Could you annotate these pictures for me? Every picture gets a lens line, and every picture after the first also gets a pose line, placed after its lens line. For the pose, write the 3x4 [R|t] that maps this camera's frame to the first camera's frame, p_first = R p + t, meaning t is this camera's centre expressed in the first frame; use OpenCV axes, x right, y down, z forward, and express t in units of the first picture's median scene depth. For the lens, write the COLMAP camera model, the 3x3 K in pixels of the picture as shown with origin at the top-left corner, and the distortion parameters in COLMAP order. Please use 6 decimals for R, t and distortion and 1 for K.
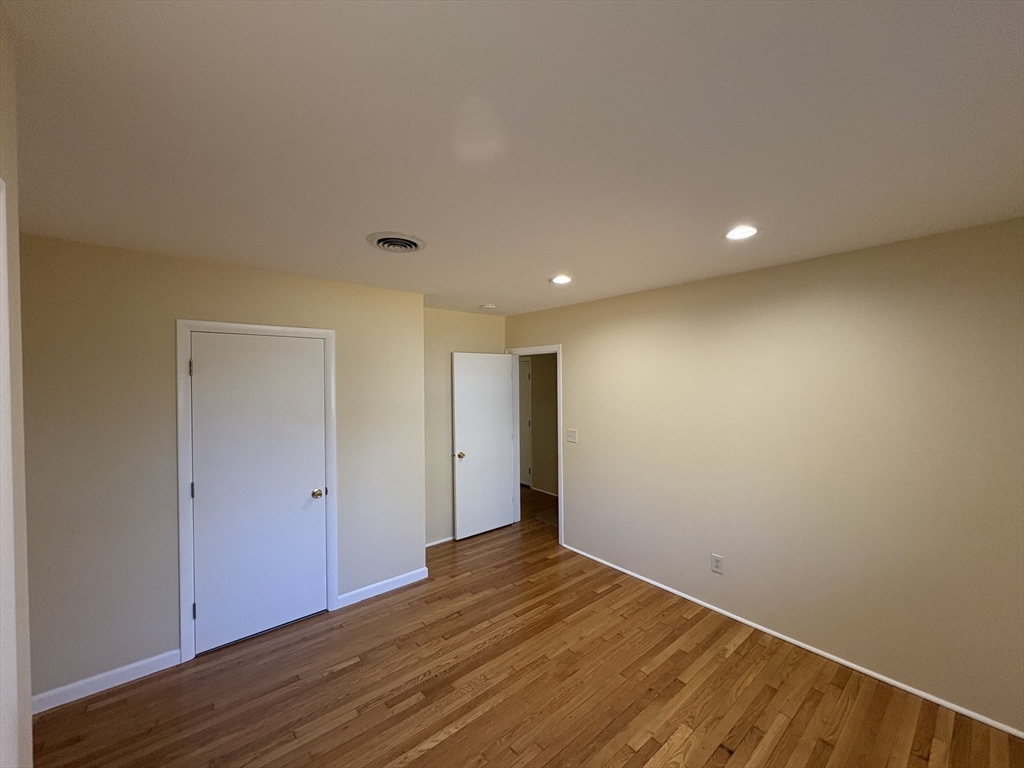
lens RADIAL K [[407.0, 0, 511.5], [0, 407.0, 383.8], [0, 0, 1]] dist [0.002248, -0.000151]
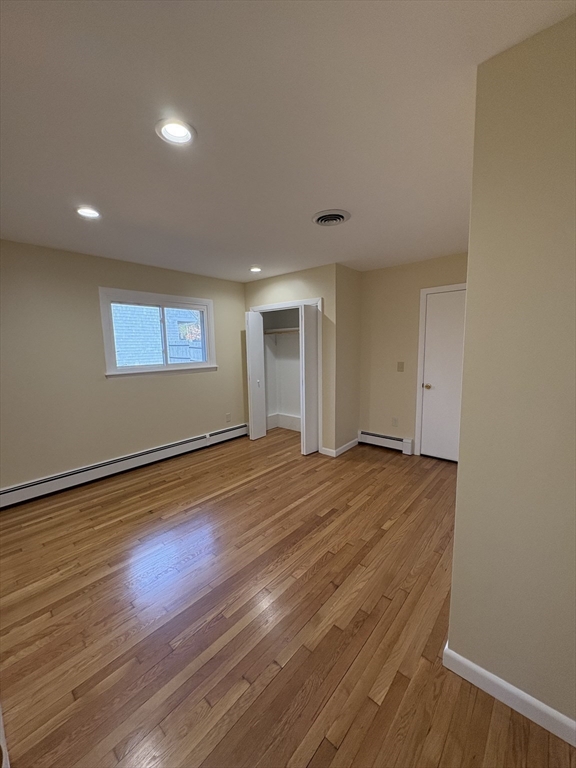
lens RADIAL K [[305.3, 0, 288.1], [0, 305.3, 383.6], [0, 0, 1]] dist [0.002248, -0.000151]
pose [[-0.988415, 0.044804, -0.145010, 0.046824], [0.025348, 0.990747, 0.133335, 0.080077], [0.149642, 0.128115, -0.980405, 1.869826]]
